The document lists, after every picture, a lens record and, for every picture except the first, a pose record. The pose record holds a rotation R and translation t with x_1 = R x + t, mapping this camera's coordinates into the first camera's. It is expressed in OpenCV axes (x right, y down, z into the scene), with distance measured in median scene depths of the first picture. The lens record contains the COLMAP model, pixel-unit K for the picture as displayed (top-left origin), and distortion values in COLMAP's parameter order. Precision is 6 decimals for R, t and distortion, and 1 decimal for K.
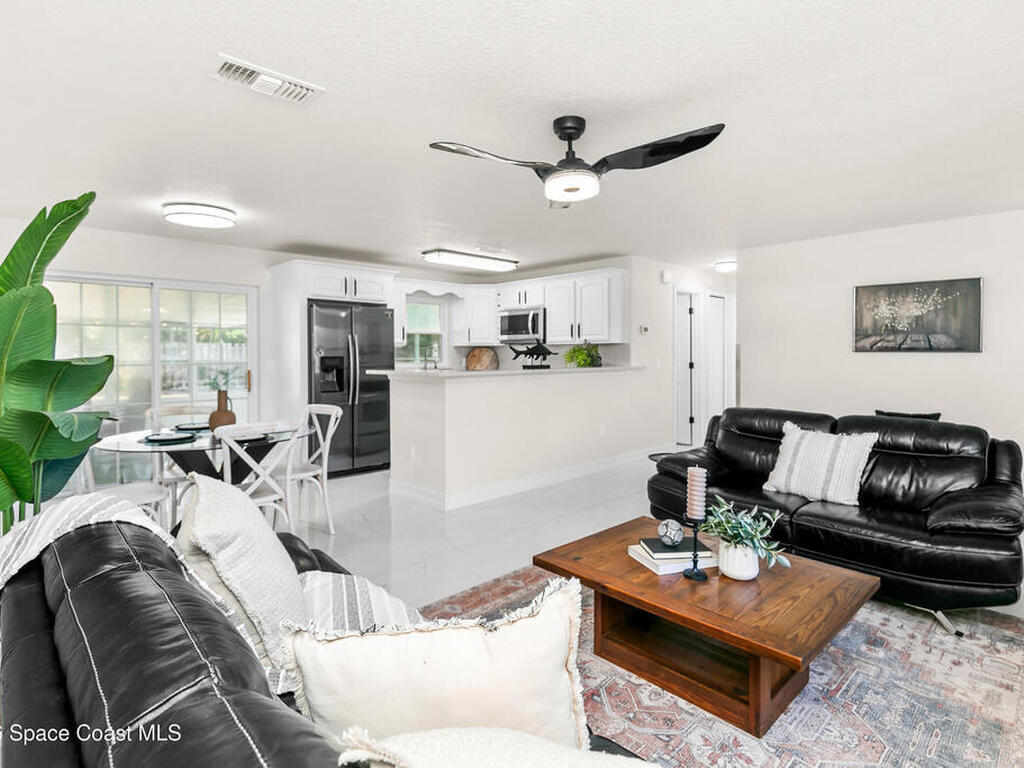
lens RADIAL K [[530.9, 0, 508.4], [0, 530.9, 361.1], [0, 0, 1]] dist [0.000834, -0.006604]
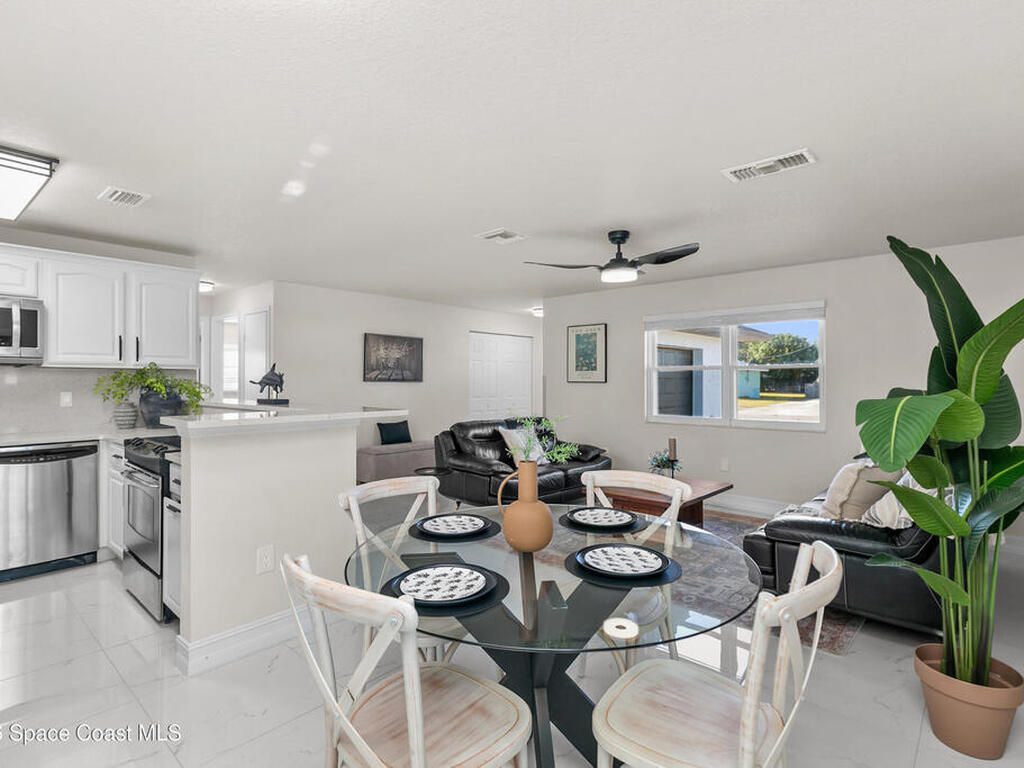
lens RADIAL K [[530.9, 0, 508.4], [0, 530.9, 361.1], [0, 0, 1]] dist [0.000834, -0.006604]
pose [[-0.075614, 0.040857, 0.996300, -0.758908], [0.015189, 0.999091, -0.039819, -0.010786], [-0.997021, 0.012122, -0.076166, 0.782268]]
